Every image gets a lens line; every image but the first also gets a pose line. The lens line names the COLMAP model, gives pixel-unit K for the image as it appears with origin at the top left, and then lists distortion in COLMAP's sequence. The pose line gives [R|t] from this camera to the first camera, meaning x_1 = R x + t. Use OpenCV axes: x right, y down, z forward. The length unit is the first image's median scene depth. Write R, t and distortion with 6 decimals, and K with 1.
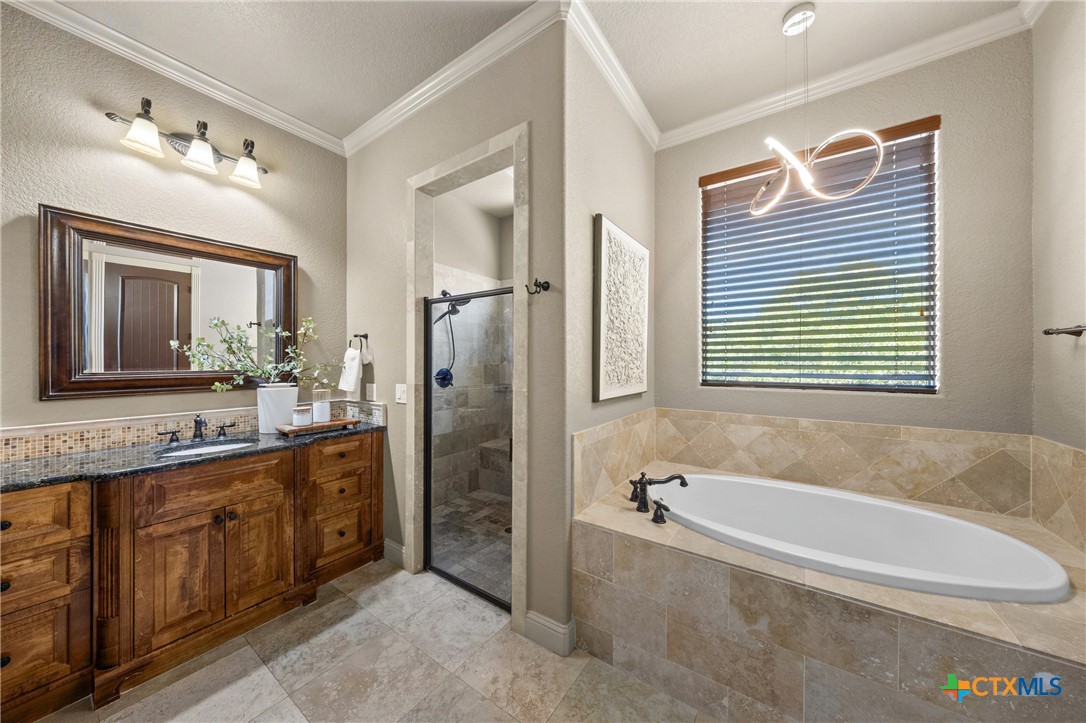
lens RADIAL K [[370.9, 0, 525.4], [0, 370.9, 360.6], [0, 0, 1]] dist [-0.004319, 0.000401]
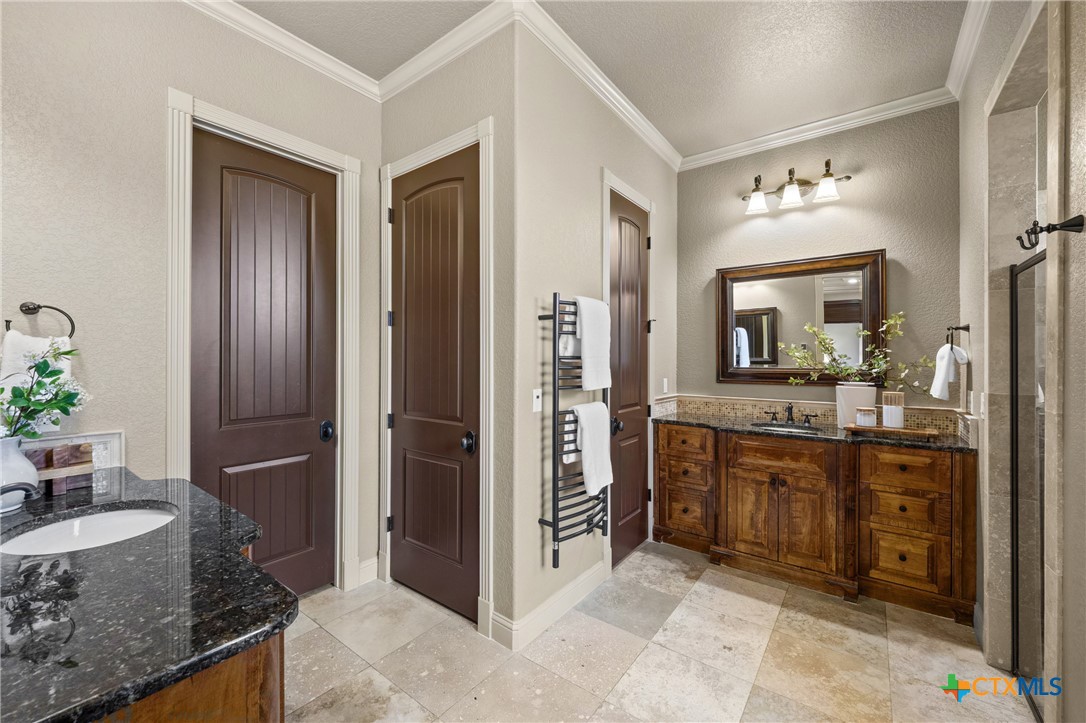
lens RADIAL K [[442.4, 0, 540.0], [0, 442.4, 360.1], [0, 0, 1]] dist [0.001787, -0.002198]
pose [[-0.041350, 0.002142, -0.999142, 0.666272], [-0.003593, 0.999991, 0.002292, 0.001636], [0.999138, 0.003685, -0.041341, 0.212777]]
